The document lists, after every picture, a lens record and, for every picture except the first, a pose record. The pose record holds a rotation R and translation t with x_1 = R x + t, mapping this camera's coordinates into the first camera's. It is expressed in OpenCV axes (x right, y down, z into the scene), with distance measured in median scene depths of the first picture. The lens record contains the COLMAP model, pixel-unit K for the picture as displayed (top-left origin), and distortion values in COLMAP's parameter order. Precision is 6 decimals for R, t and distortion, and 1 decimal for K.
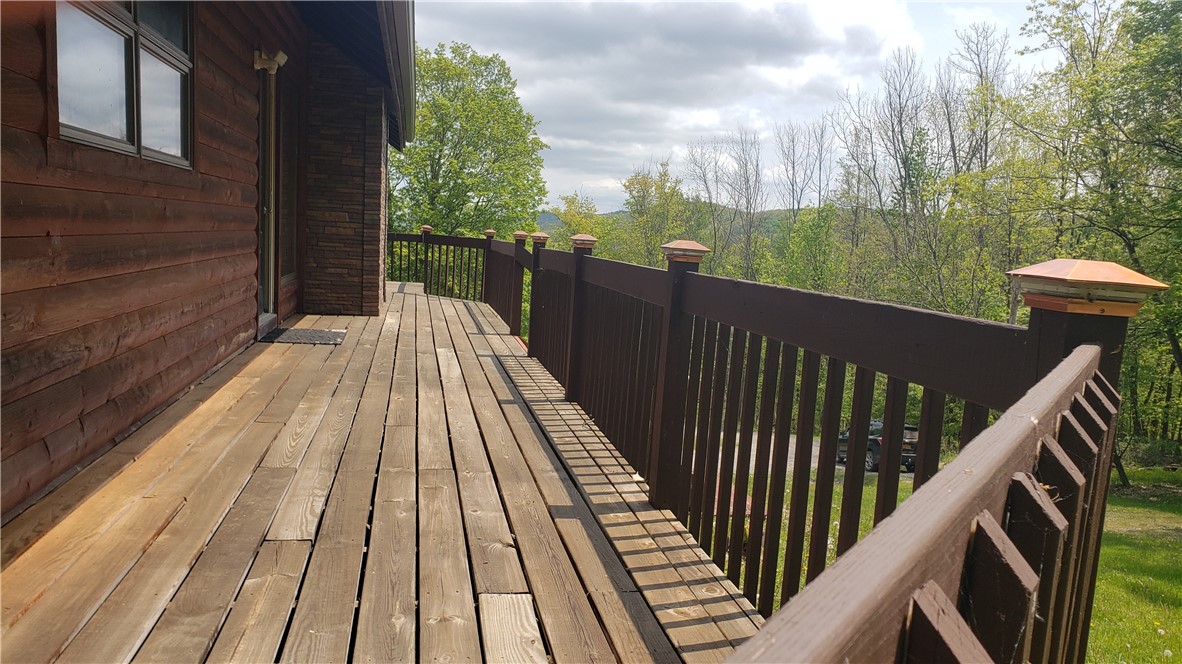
lens RADIAL K [[908.7, 0, 591.0], [0, 908.7, 332.0], [0, 0, 1]] dist [0.002379, 0.001306]
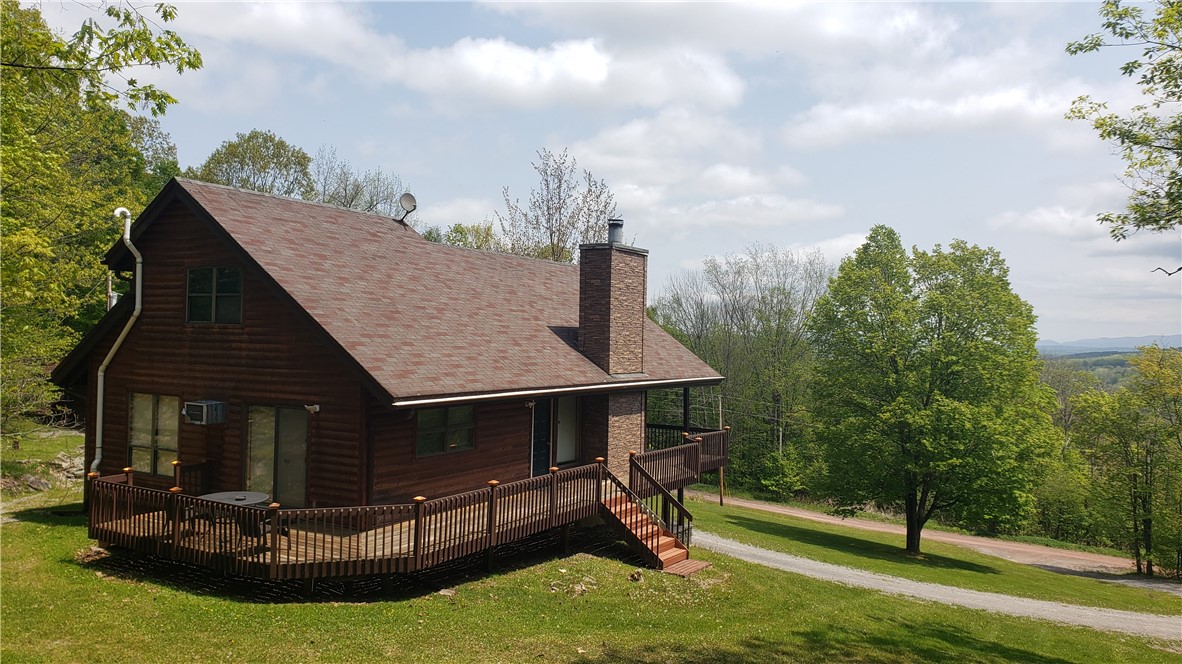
lens RADIAL K [[855.5, 0, 591.0], [0, 855.5, 332.0], [0, 0, 1]] dist [0.100183, -0.213540]
pose [[0.734408, -0.041765, -0.677422, 1.383040], [-0.054420, 0.991268, -0.120112, -0.139716], [0.676523, 0.125077, 0.725722, -0.819594]]
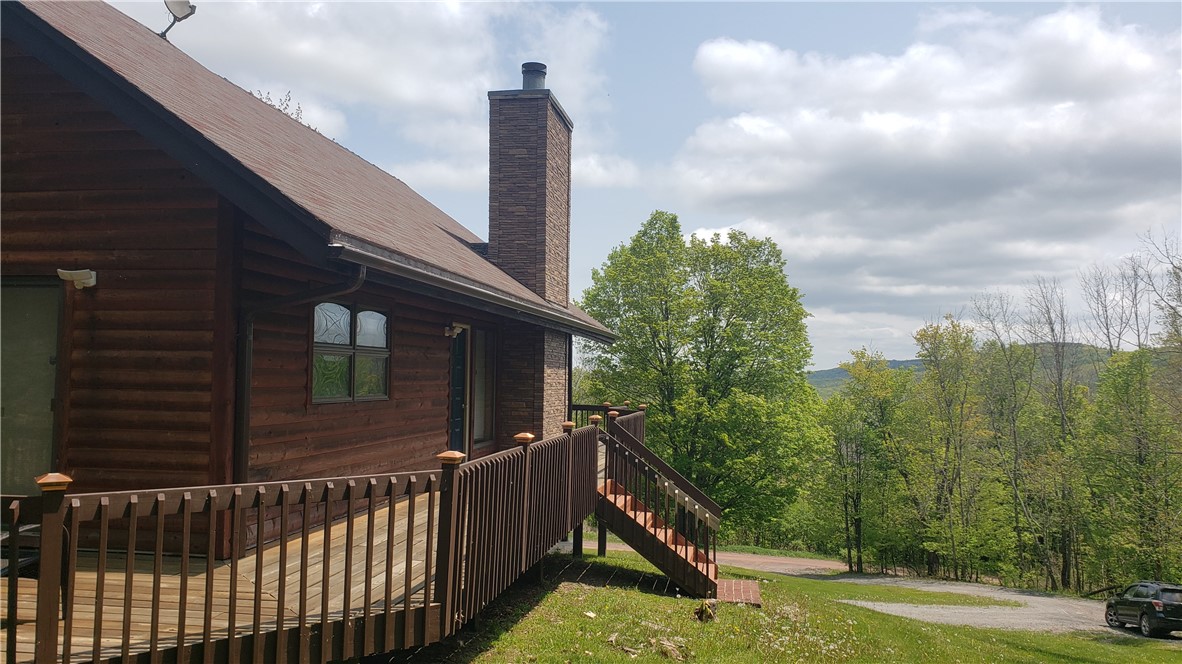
lens RADIAL K [[877.3, 0, 591.0], [0, 877.3, 332.0], [0, 0, 1]] dist [0.003448, 0.001286]
pose [[0.932184, -0.051539, -0.358296, 0.411222], [-0.009522, 0.985979, -0.166599, 0.004788], [0.361859, 0.158713, 0.918623, -0.417602]]
